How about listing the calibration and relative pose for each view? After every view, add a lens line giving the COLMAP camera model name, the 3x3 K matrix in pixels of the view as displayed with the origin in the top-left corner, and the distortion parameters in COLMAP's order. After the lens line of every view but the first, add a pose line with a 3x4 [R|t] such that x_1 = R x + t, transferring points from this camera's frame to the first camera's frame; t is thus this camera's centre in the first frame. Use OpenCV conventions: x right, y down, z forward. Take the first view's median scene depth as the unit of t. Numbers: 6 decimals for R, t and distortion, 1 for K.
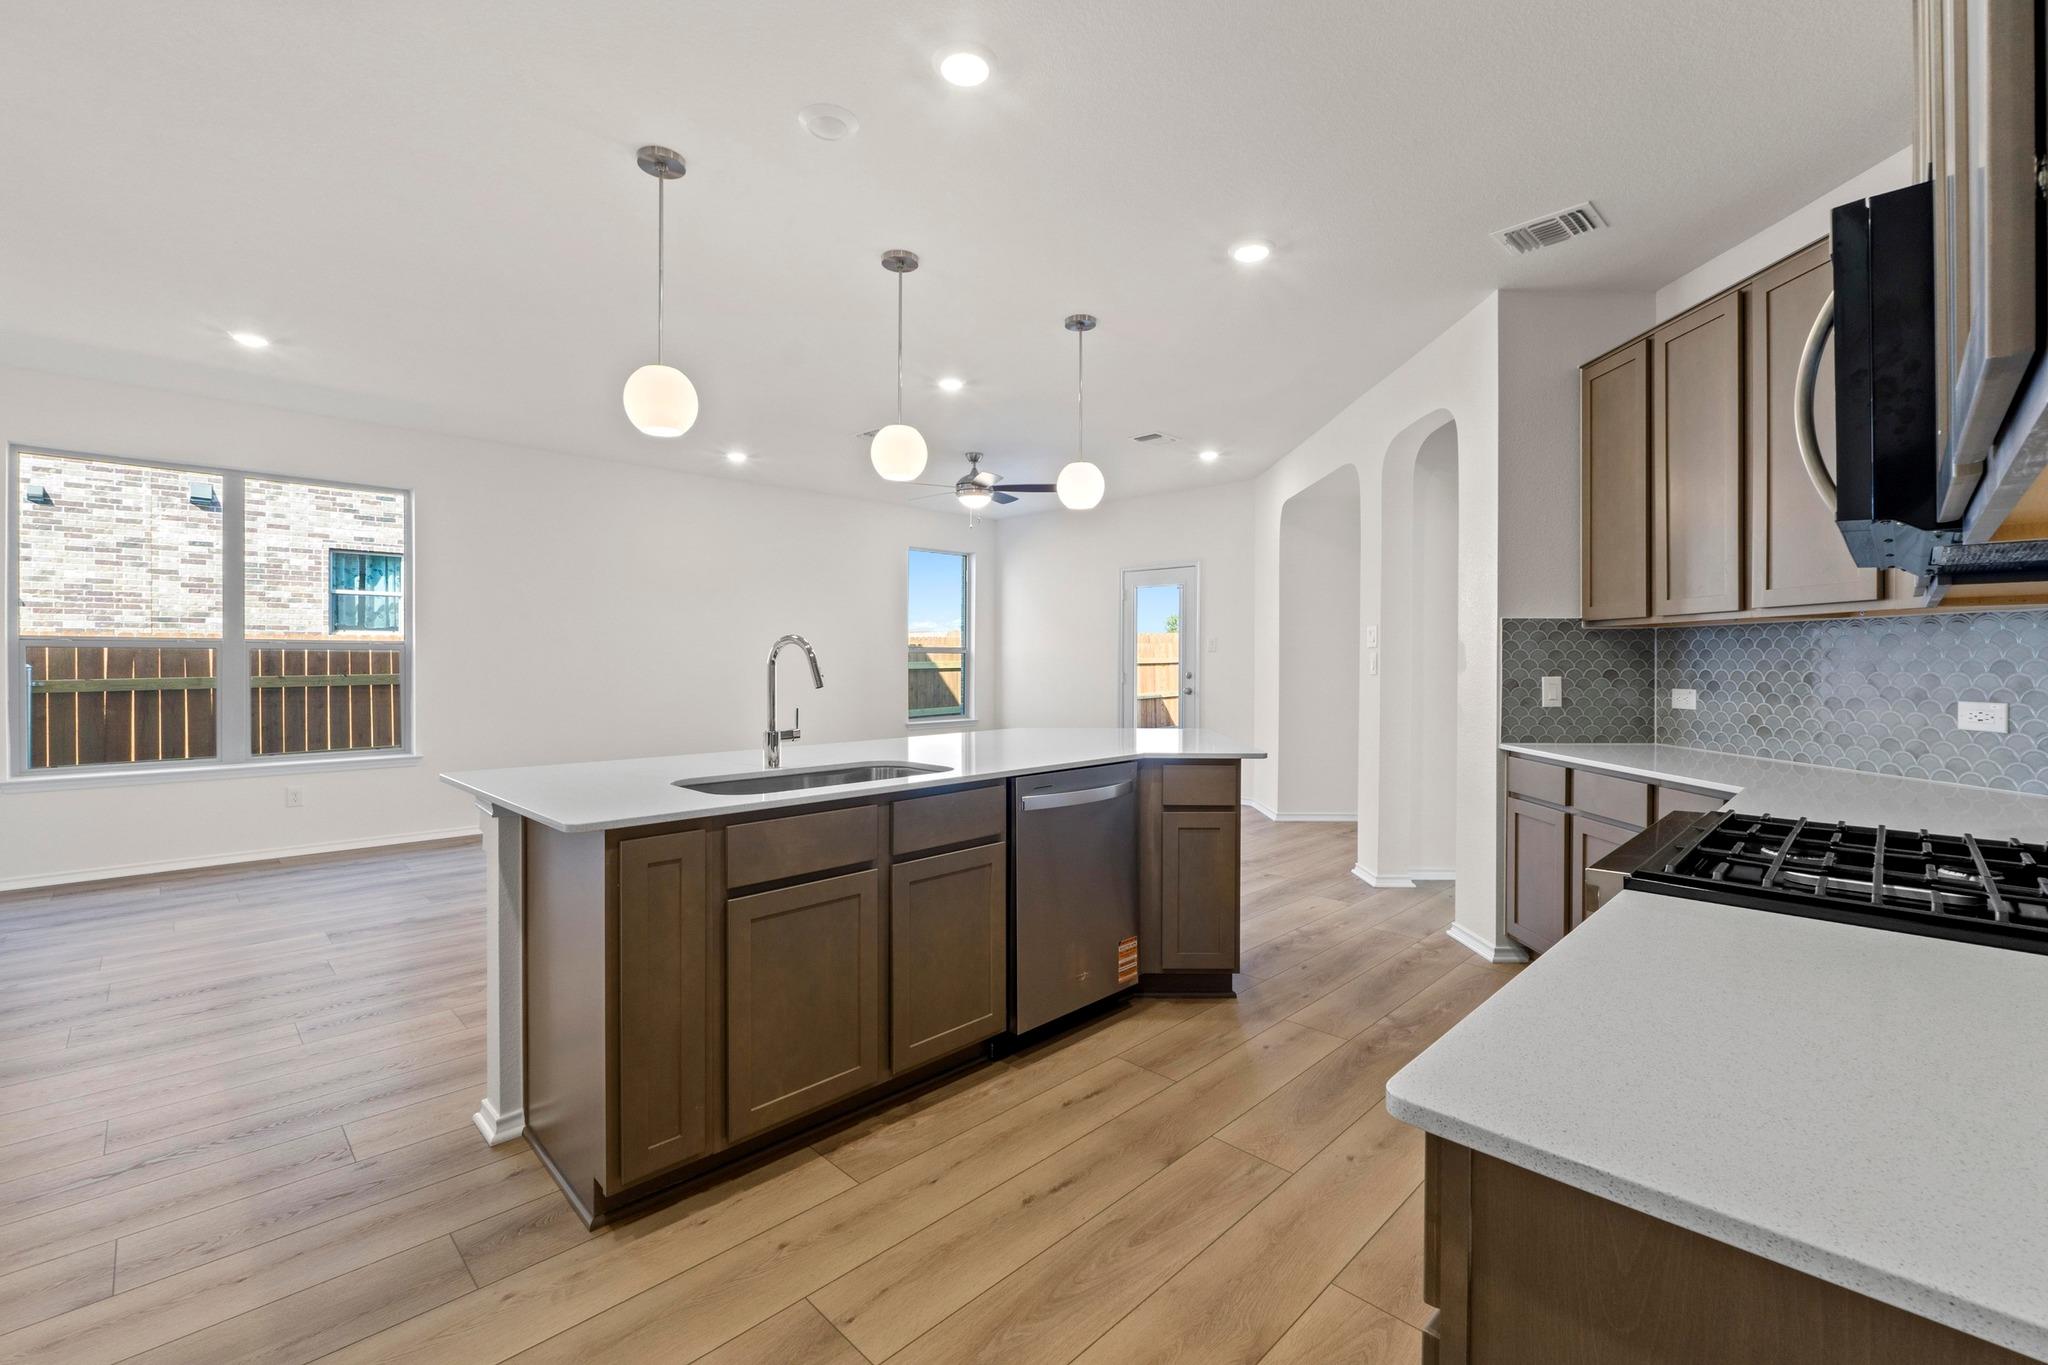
lens RADIAL K [[879.5, 0, 1008.5], [0, 879.5, 665.6], [0, 0, 1]] dist [-0.004981, -0.000265]
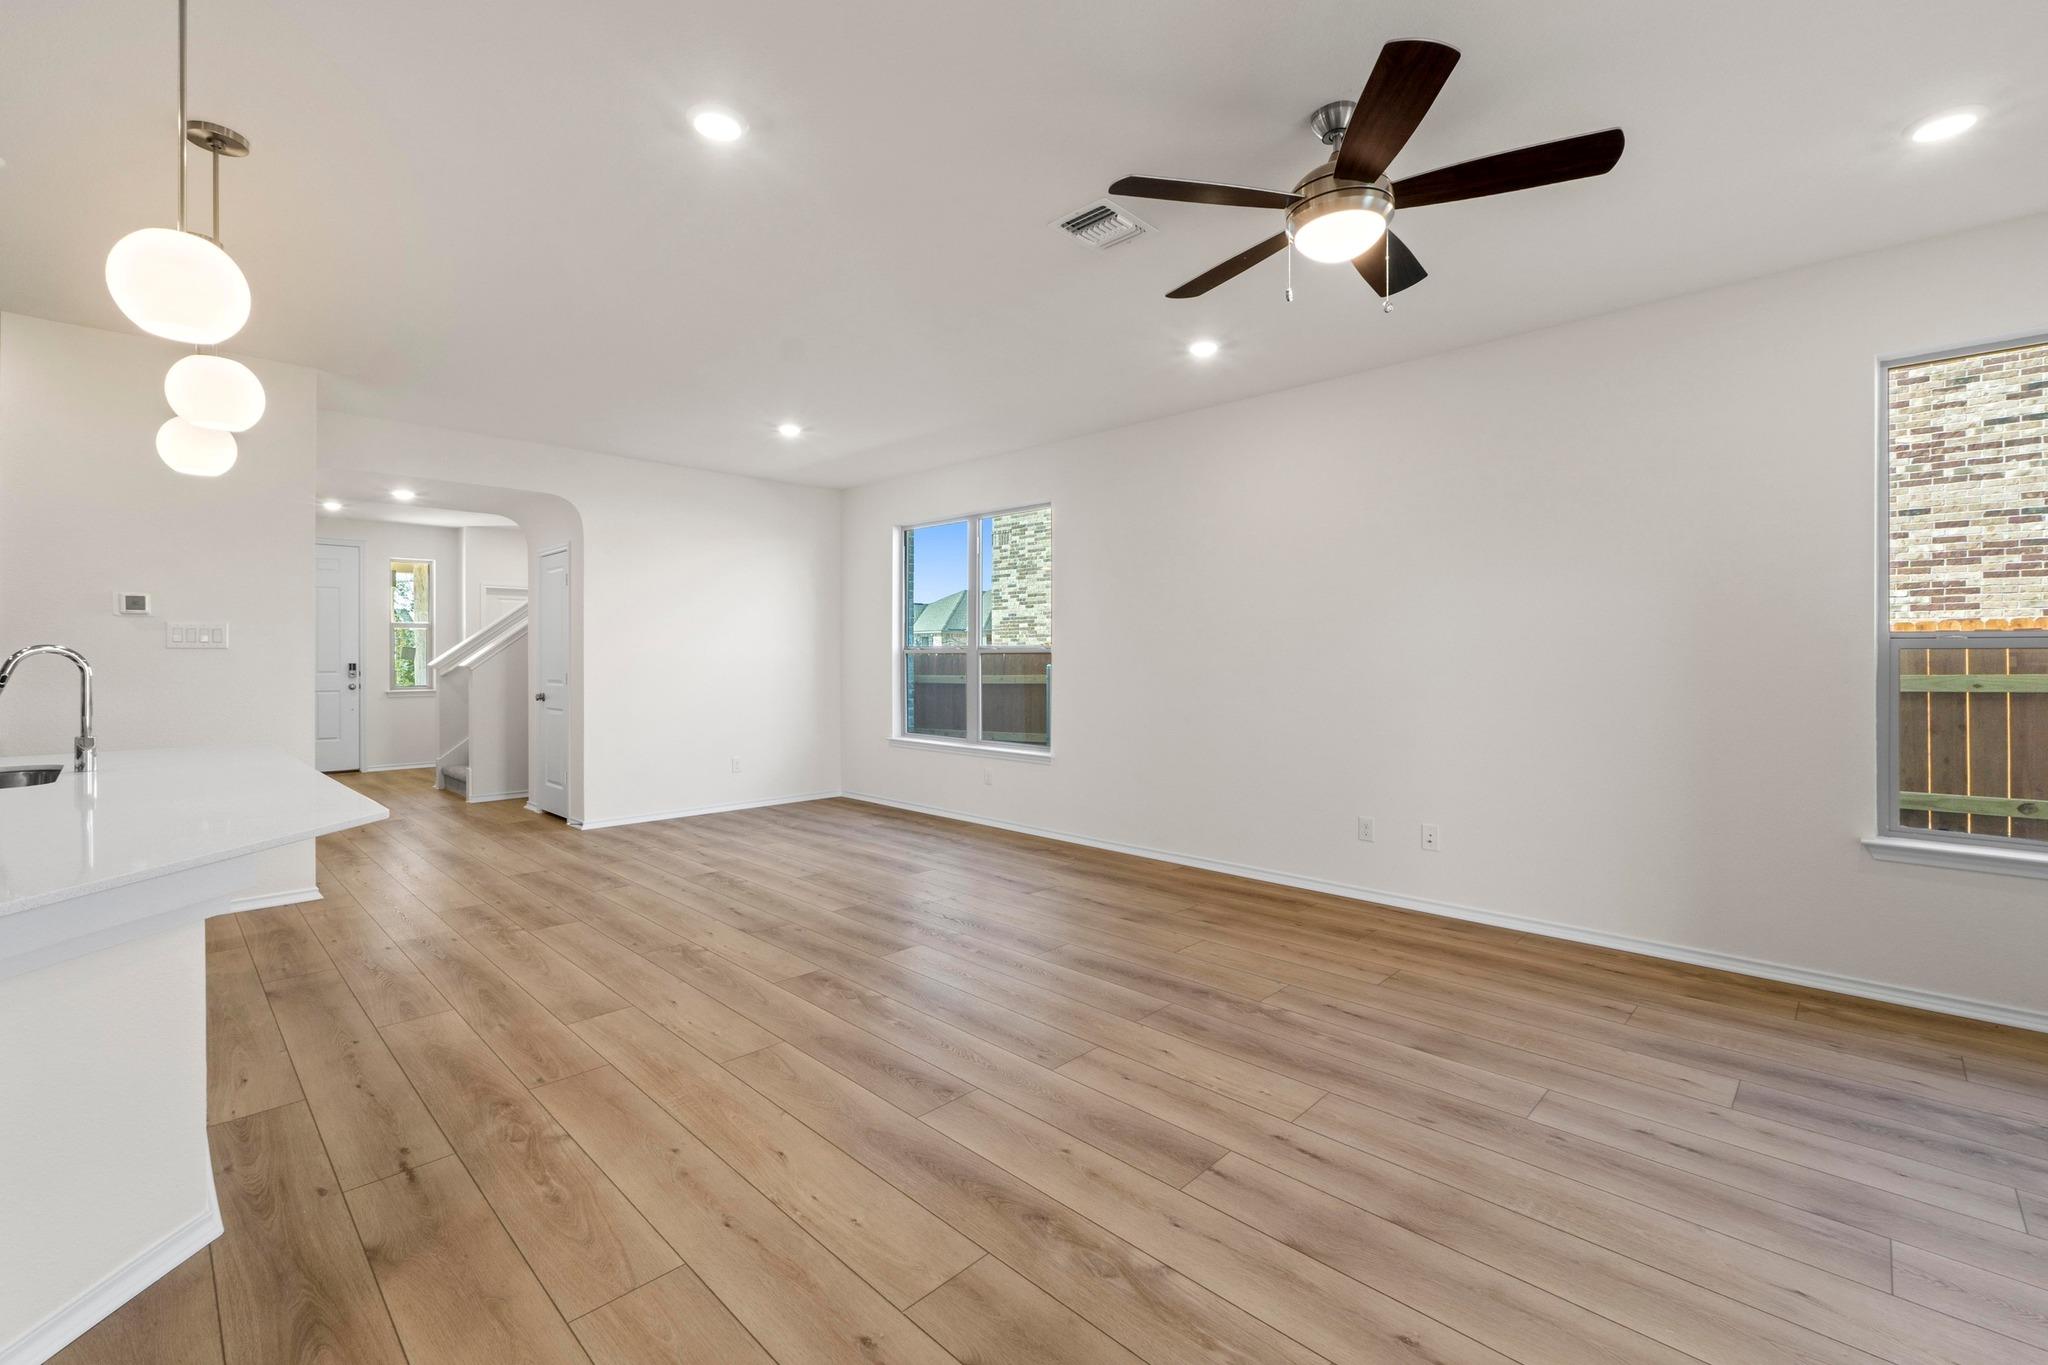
lens RADIAL K [[879.5, 0, 1022.7], [0, 879.5, 637.4], [0, 0, 1]] dist [-0.004981, -0.000265]
pose [[0.009713, -0.025031, -0.999639, 0.607064], [-0.007985, 0.999653, -0.025109, -0.015451], [0.999921, 0.008226, 0.009510, 1.602568]]
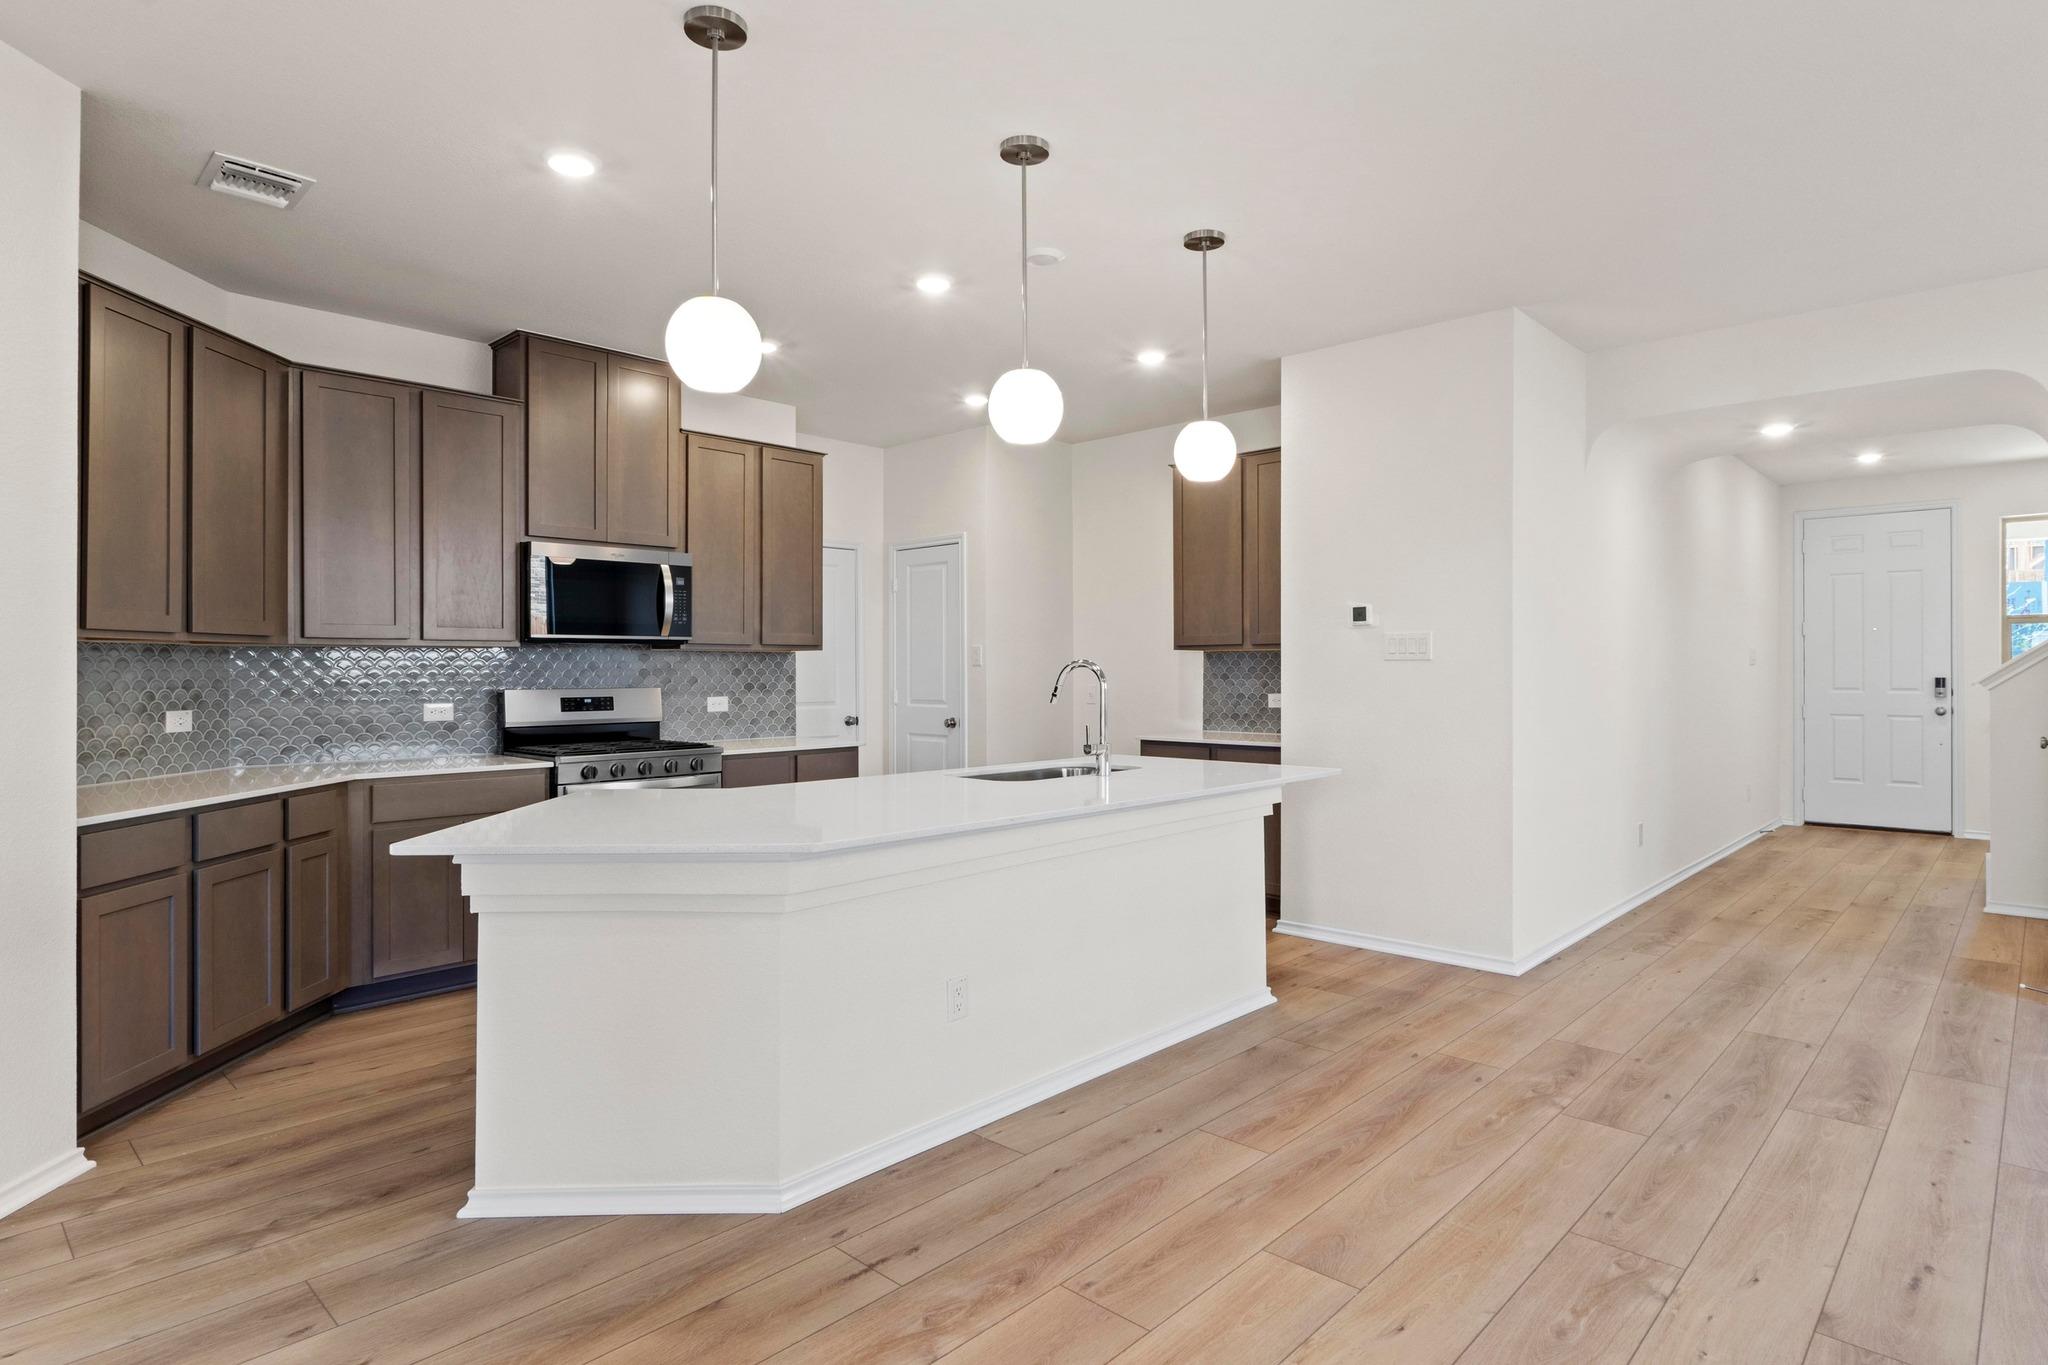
lens RADIAL K [[1077.7, 0, 1014.6], [0, 1077.7, 693.0], [0, 0, 1]] dist [-0.001551, -0.000238]
pose [[-0.999741, 0.000667, -0.022751, -0.091163], [-0.000011, 0.999556, 0.029780, -0.023412], [0.022761, 0.029772, -0.999298, 1.826613]]
